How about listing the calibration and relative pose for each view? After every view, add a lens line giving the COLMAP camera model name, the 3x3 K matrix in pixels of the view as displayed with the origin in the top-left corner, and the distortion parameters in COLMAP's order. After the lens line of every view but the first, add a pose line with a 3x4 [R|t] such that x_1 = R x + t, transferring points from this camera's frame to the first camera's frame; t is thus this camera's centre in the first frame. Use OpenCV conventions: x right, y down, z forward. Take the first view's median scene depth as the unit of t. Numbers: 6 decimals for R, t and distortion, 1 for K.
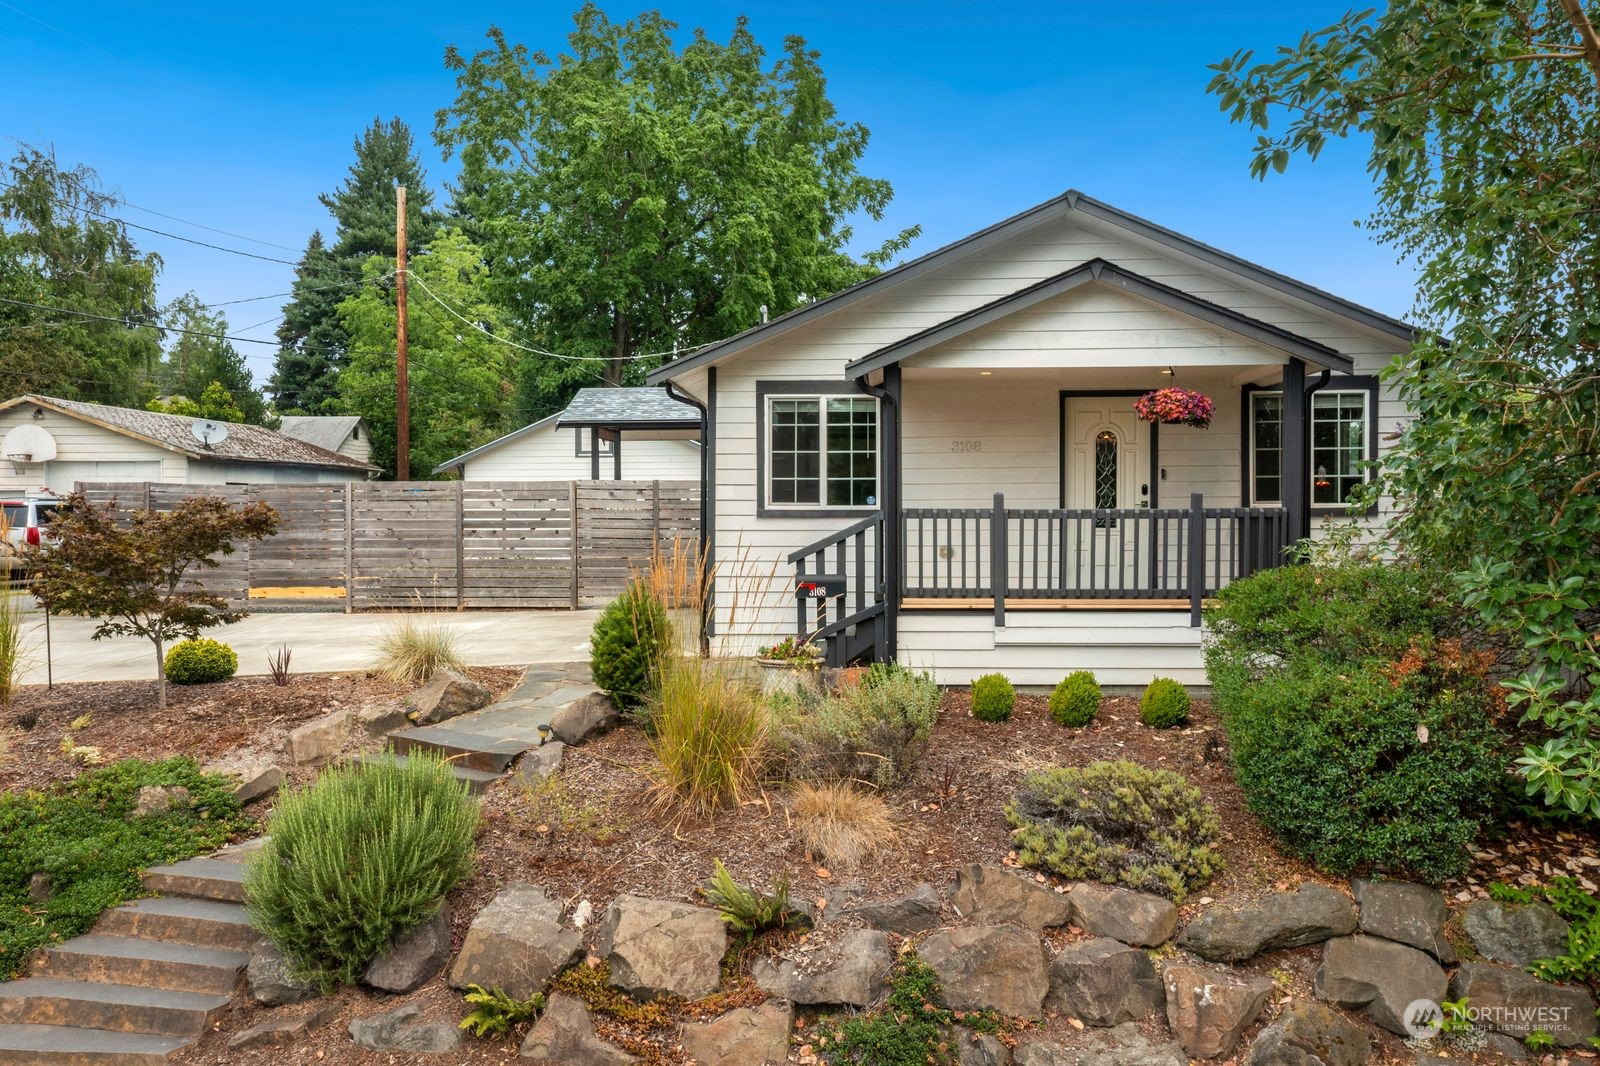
lens RADIAL K [[1205.2, 0, 779.4], [0, 1205.2, 531.4], [0, 0, 1]] dist [-0.006223, 0.004073]
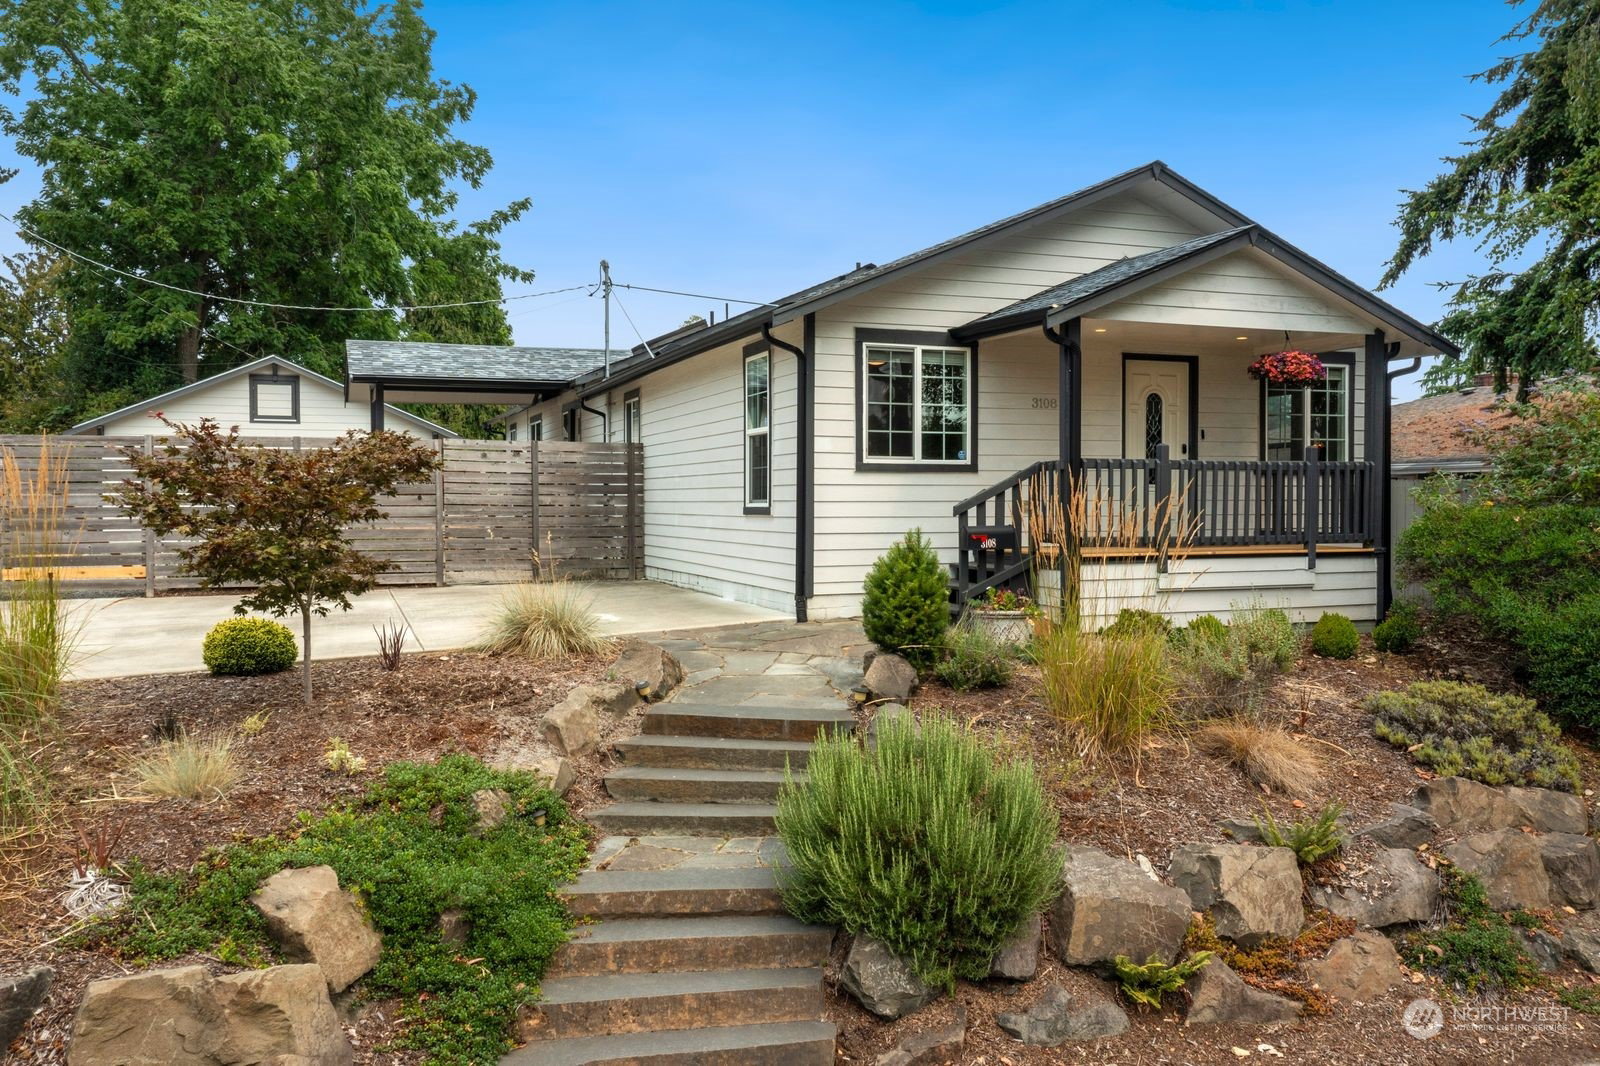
lens RADIAL K [[1205.2, 0, 779.4], [0, 1205.2, 531.4], [0, 0, 1]] dist [-0.006223, 0.004073]
pose [[0.920308, -0.008255, 0.391107, -0.448996], [0.004364, 0.999932, 0.010836, 0.025697], [-0.391169, -0.008265, 0.920282, 0.146139]]
